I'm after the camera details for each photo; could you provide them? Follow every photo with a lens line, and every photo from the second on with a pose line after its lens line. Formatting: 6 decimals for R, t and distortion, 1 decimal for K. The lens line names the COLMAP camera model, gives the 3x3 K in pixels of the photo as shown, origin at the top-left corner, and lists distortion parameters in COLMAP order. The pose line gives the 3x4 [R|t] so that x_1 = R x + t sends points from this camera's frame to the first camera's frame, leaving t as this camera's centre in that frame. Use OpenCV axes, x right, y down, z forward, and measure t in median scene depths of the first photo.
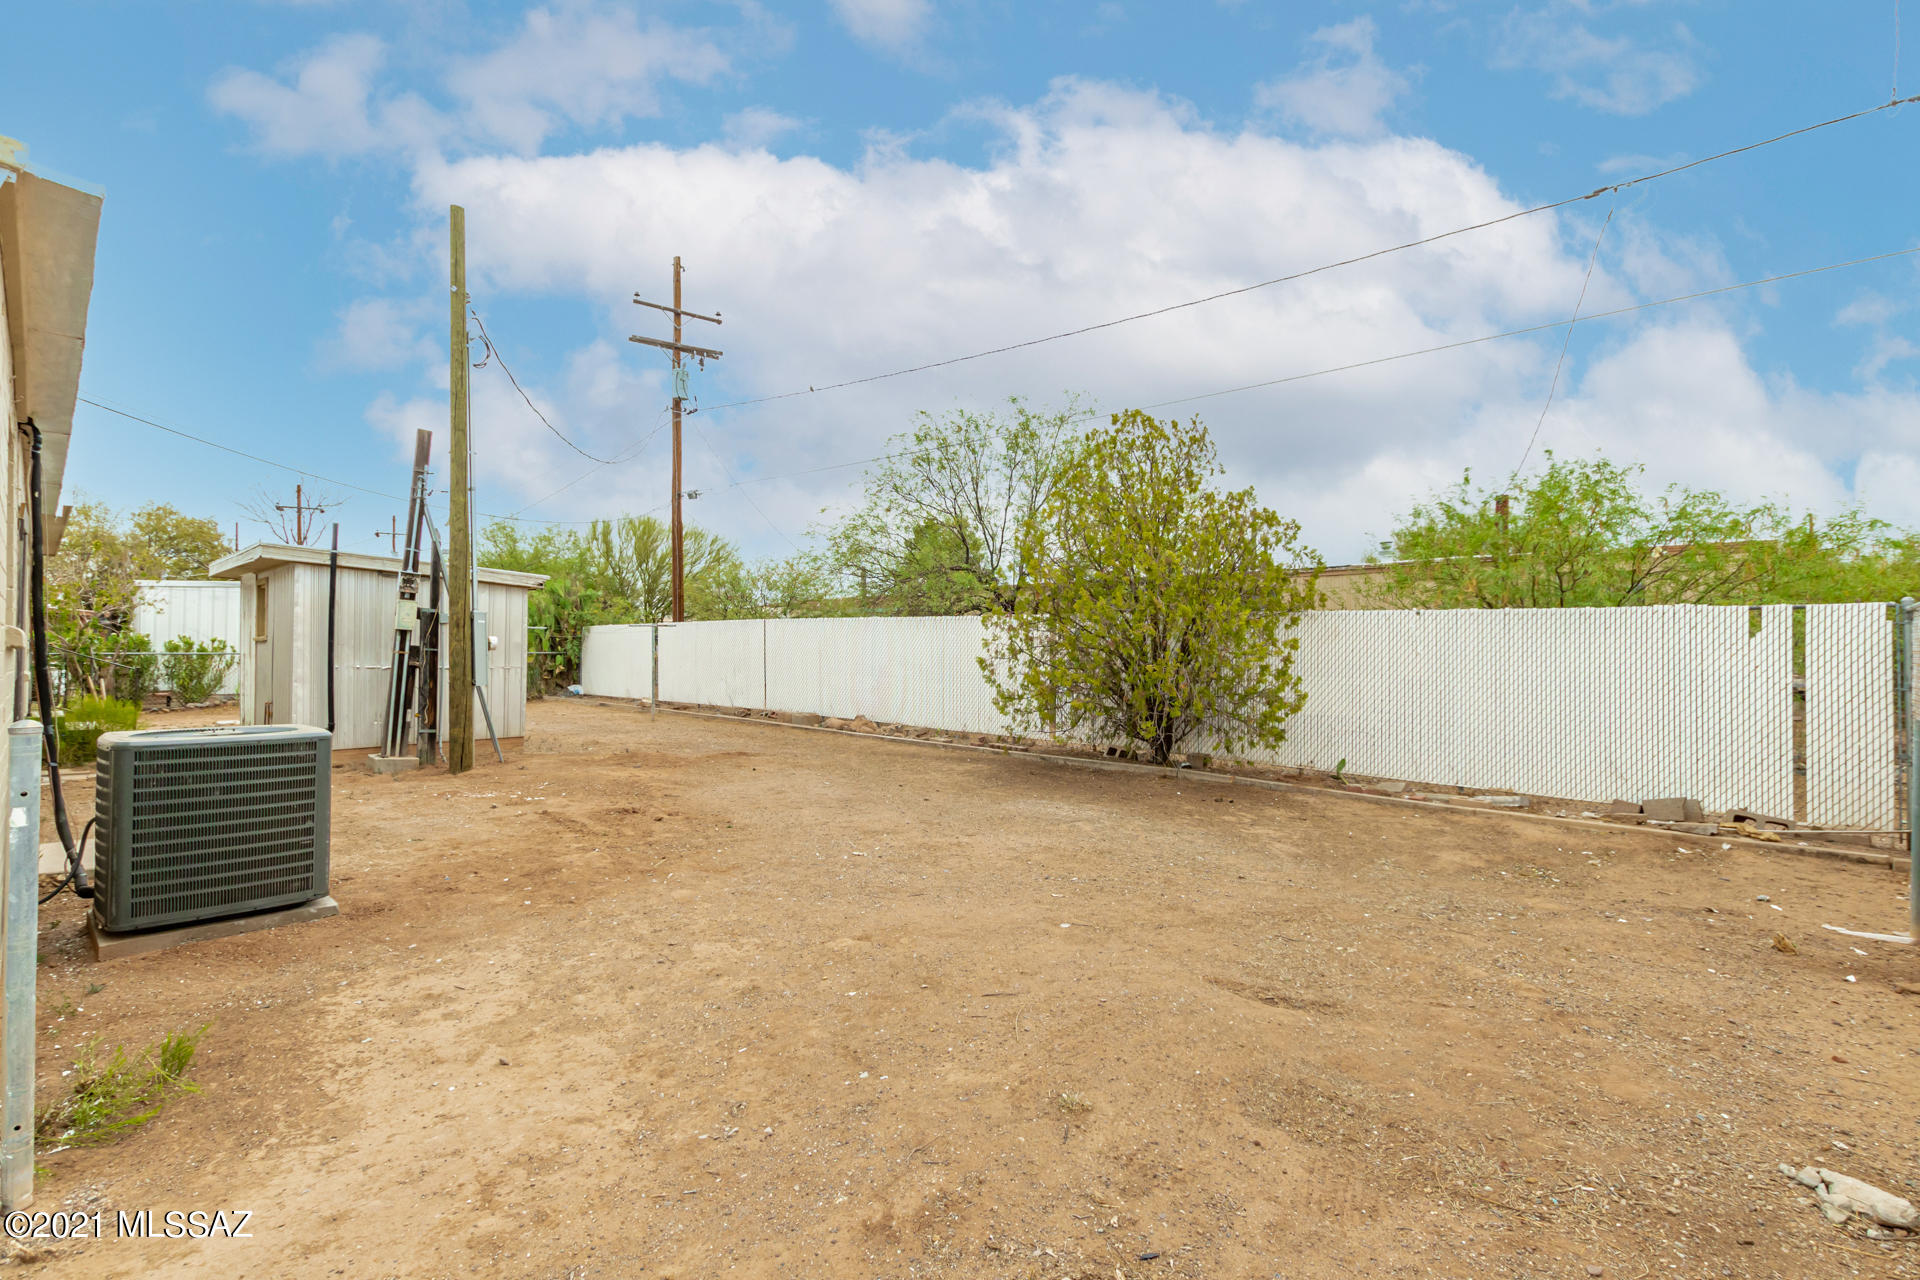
lens RADIAL K [[877.6, 0, 957.0], [0, 877.6, 636.3], [0, 0, 1]] dist [-0.000770, -0.002127]
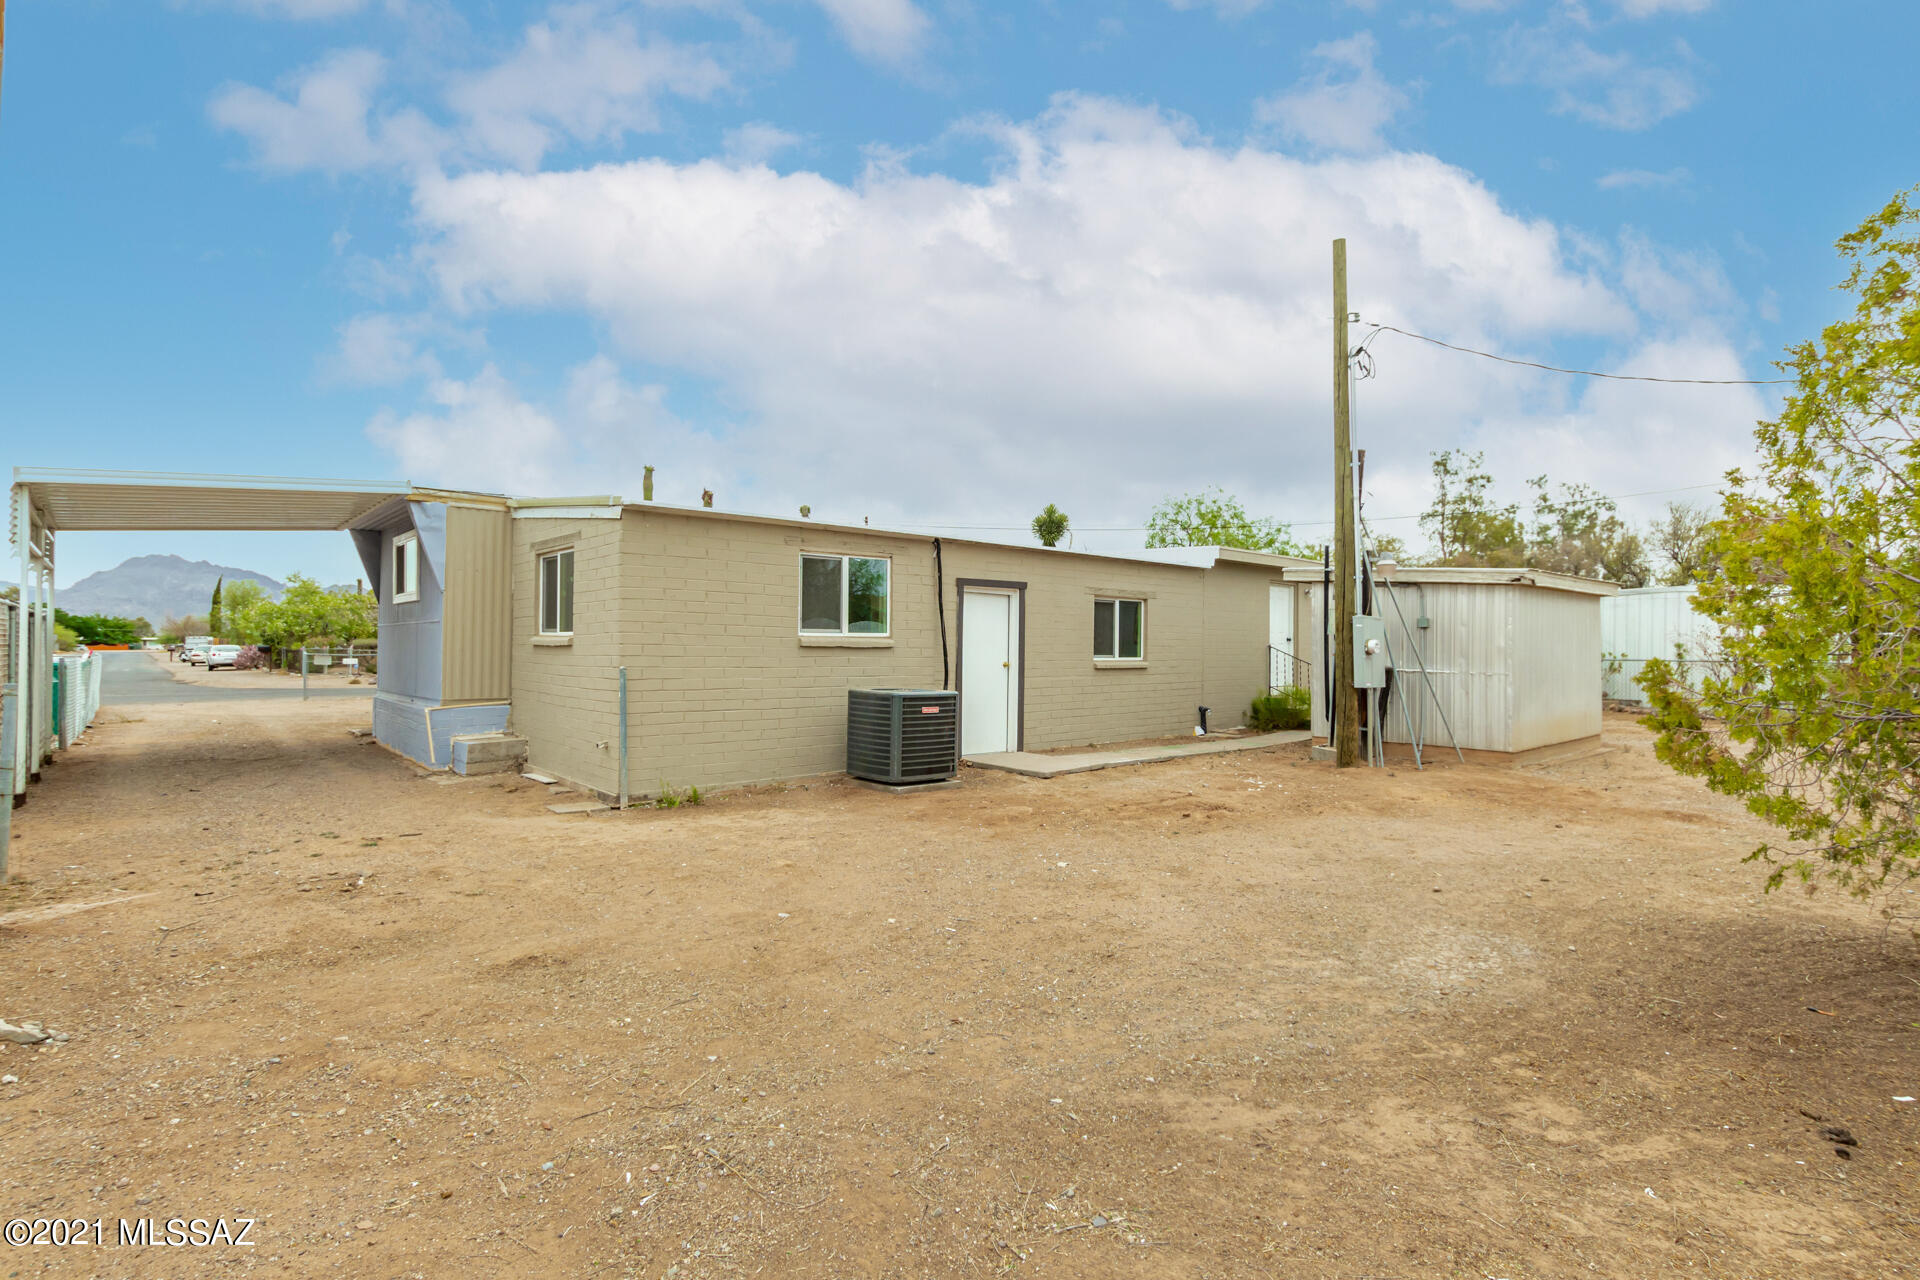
lens RADIAL K [[877.6, 0, 956.9], [0, 877.6, 637.7], [0, 0, 1]] dist [-0.000770, -0.002127]
pose [[-0.047920, -0.008637, -0.998814, 1.123175], [0.001058, 0.999962, -0.008698, 0.011398], [0.998851, -0.001473, -0.047909, 1.225833]]
